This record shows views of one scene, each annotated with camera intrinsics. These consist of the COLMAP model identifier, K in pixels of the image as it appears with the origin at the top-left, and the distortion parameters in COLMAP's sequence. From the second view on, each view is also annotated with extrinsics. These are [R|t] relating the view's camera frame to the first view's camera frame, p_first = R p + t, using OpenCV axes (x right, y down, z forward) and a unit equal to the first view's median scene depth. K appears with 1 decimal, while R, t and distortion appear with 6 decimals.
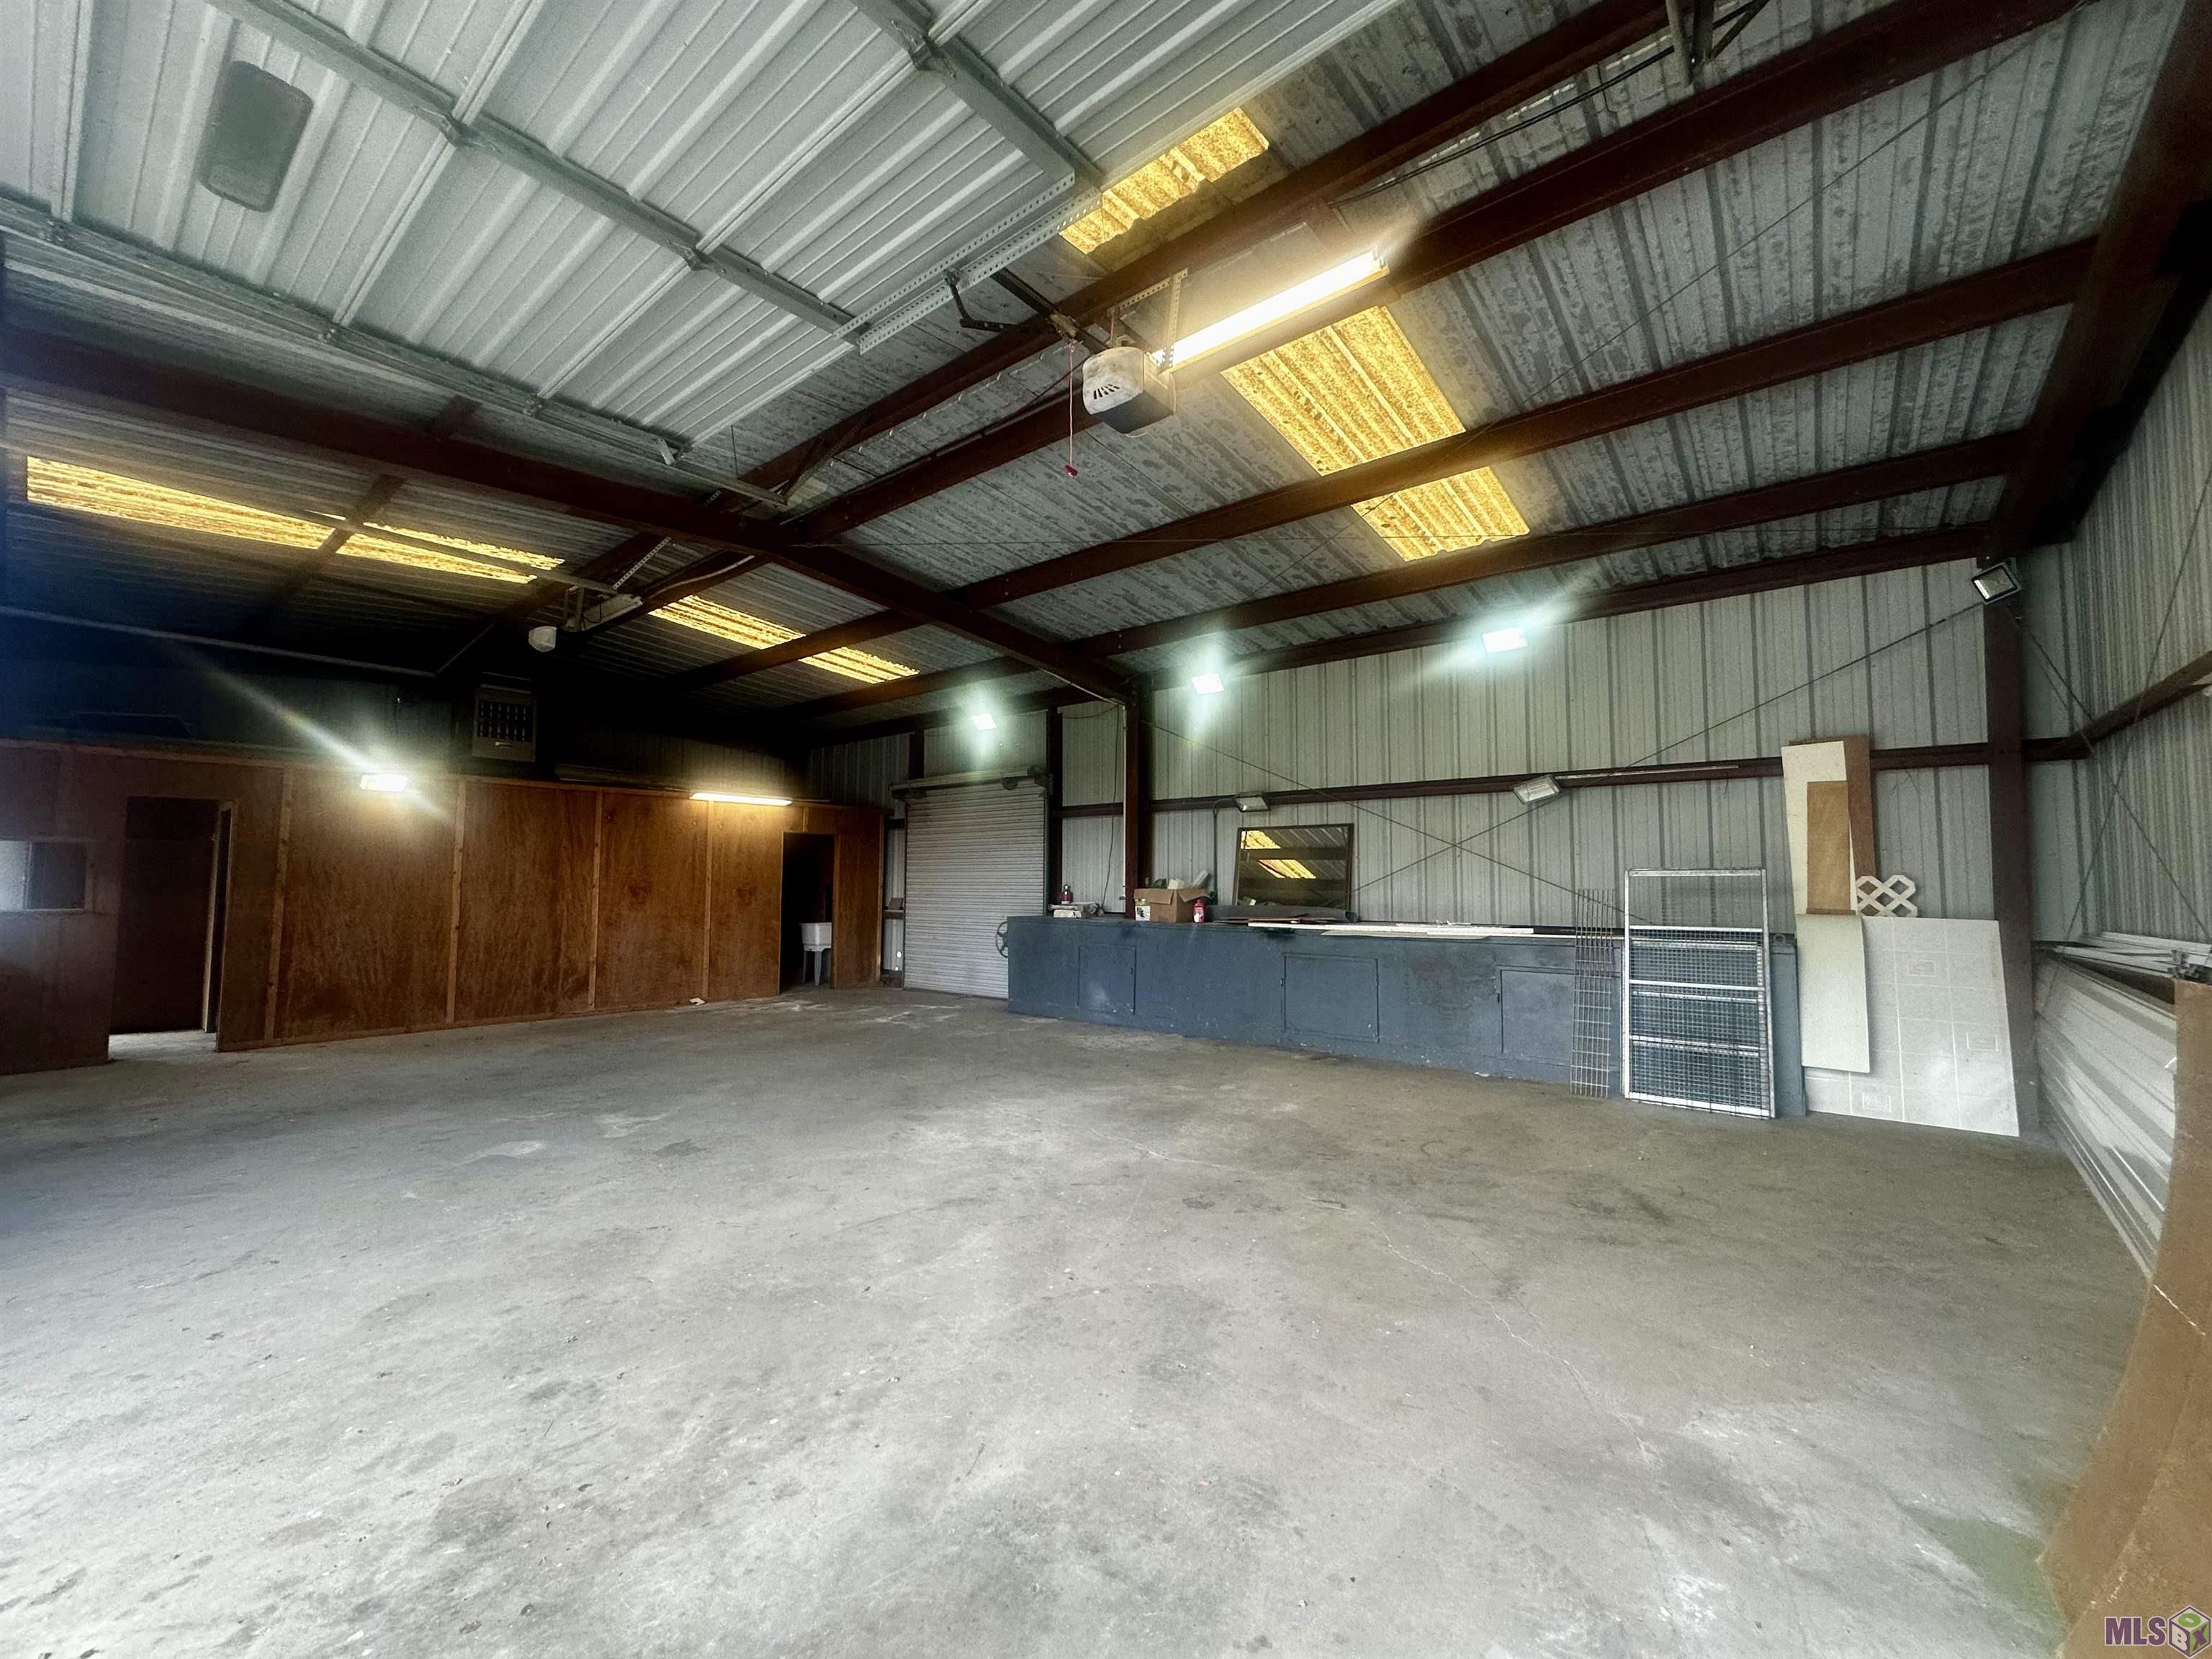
lens RADIAL K [[890.3, 0, 1104.9], [0, 890.3, 825.8], [0, 0, 1]] dist [-0.000562, 0.000005]
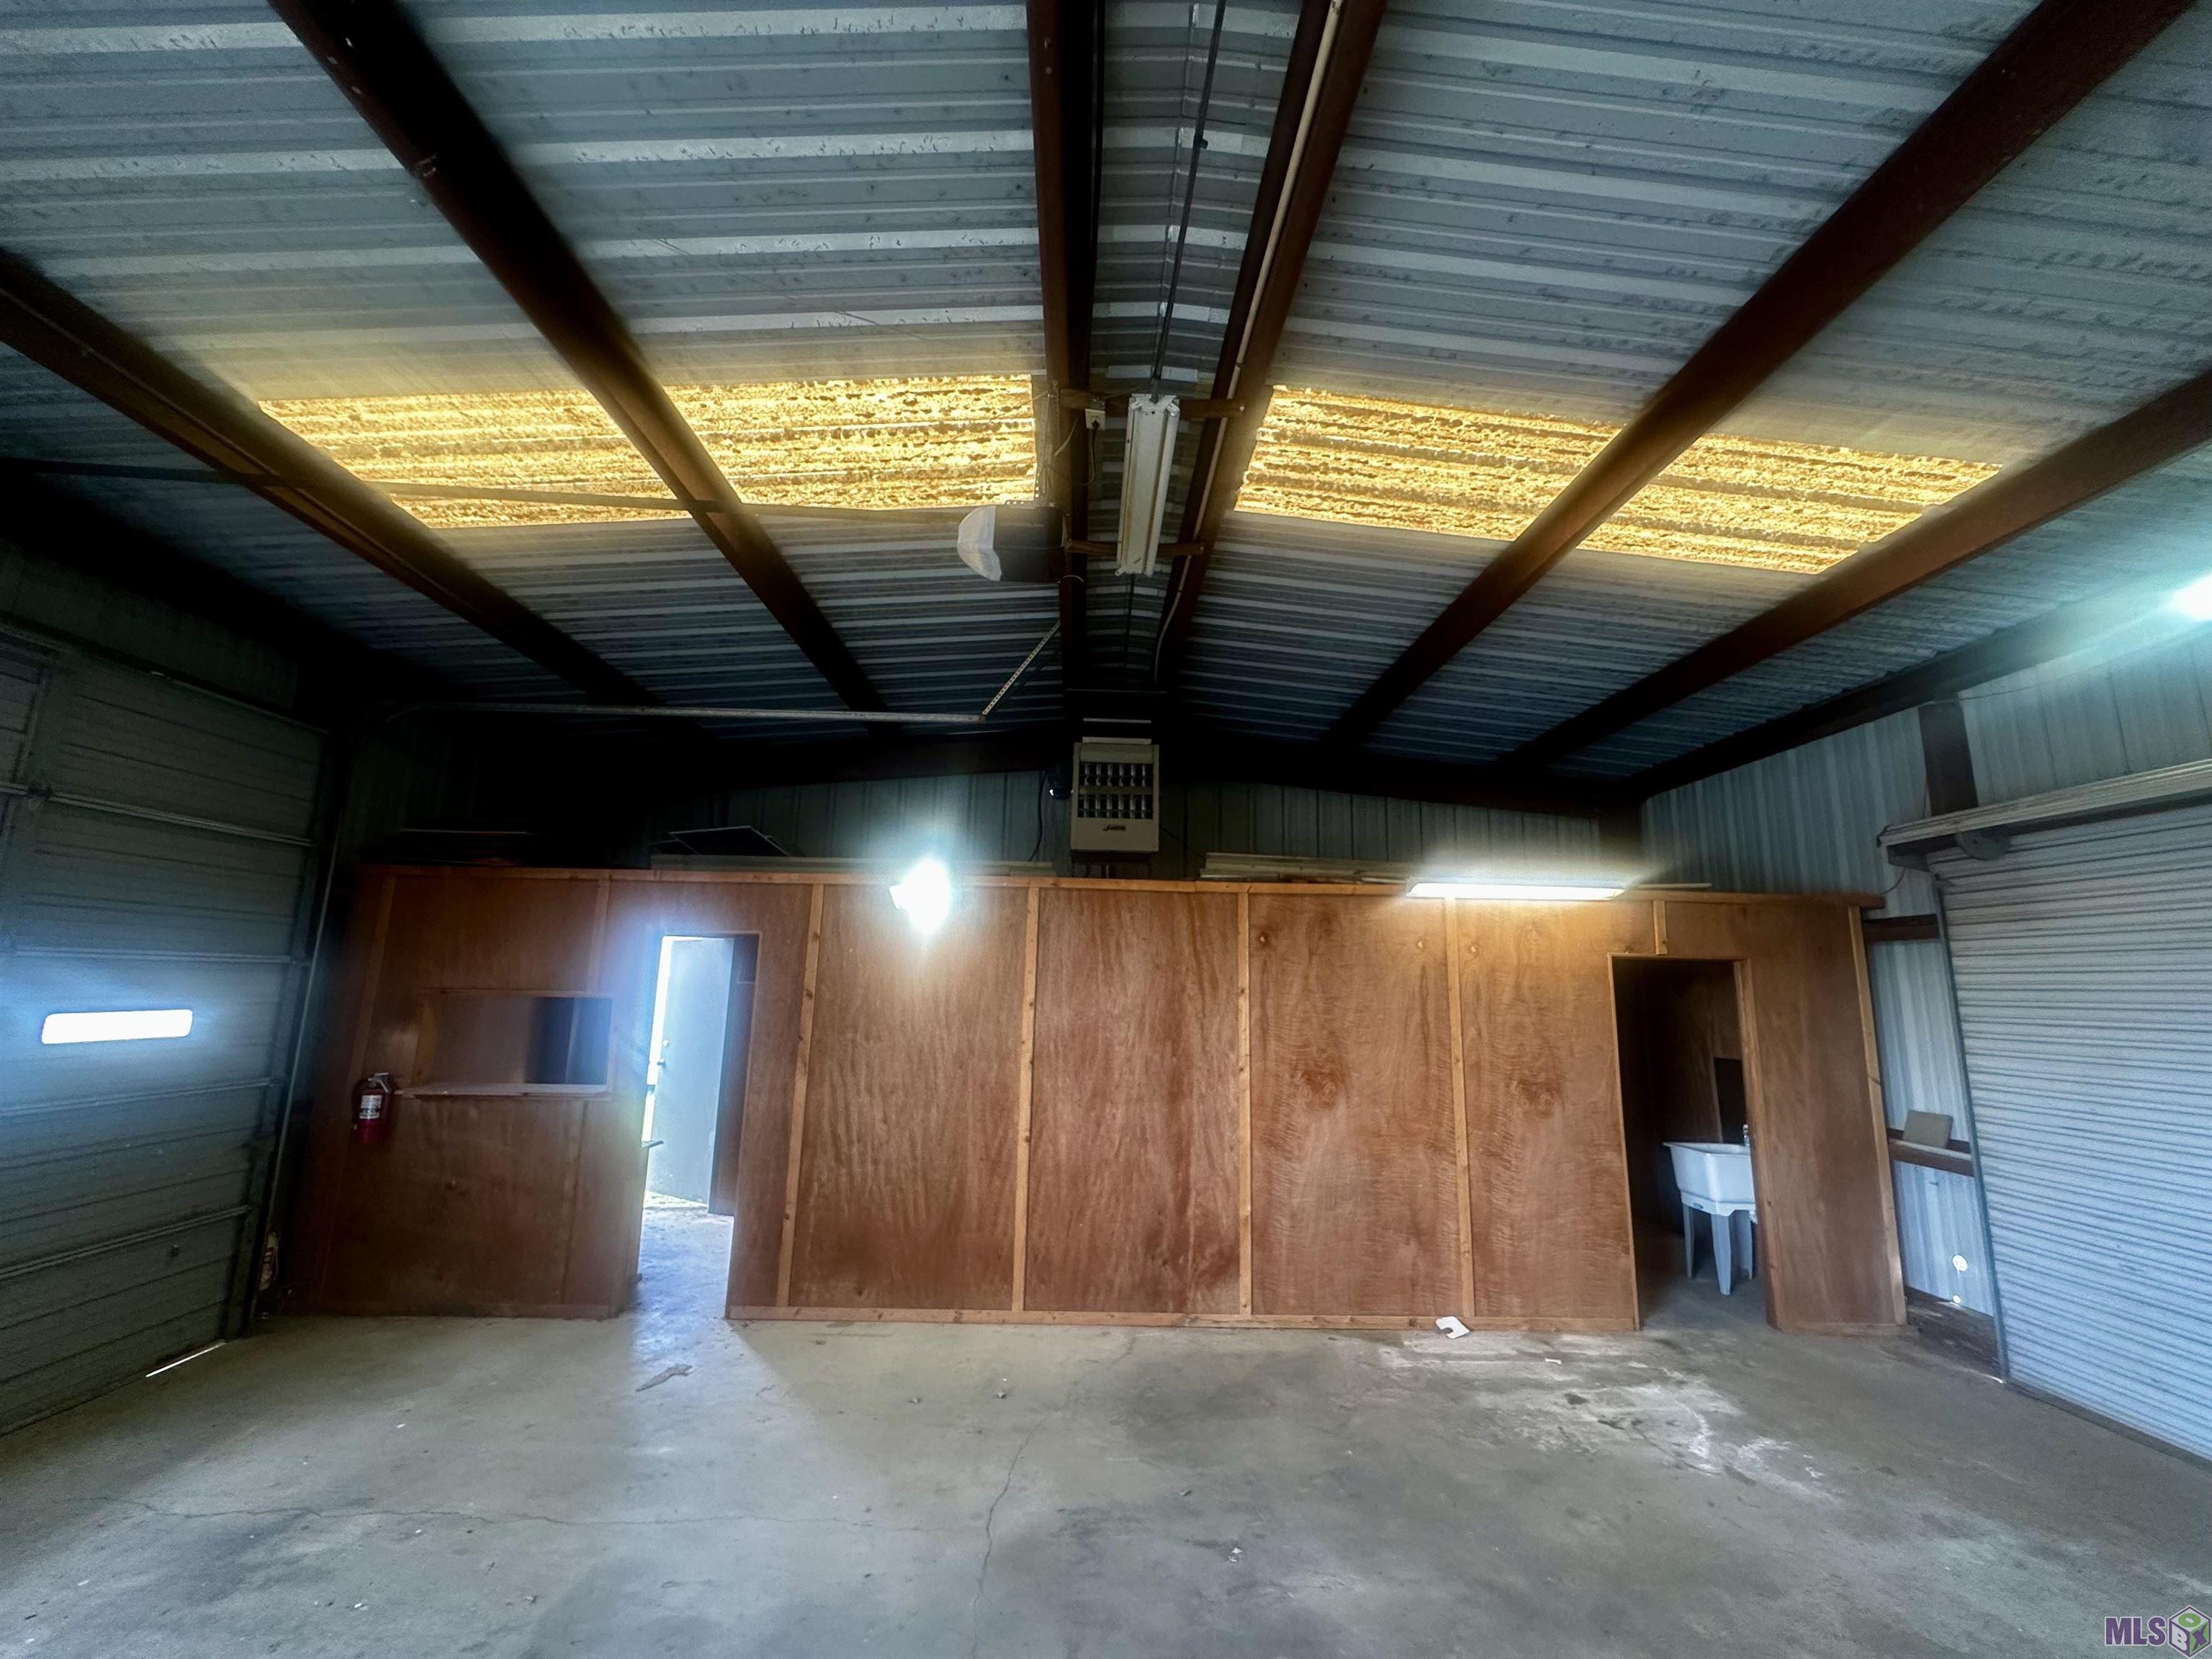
lens RADIAL K [[890.3, 0, 1101.5], [0, 890.3, 830.6], [0, 0, 1]] dist [-0.000562, 0.000005]
pose [[0.655414, -0.123727, -0.745066, -0.201054], [0.032290, 0.990179, -0.136026, -0.003756], [0.754579, 0.065095, 0.652972, 0.547094]]
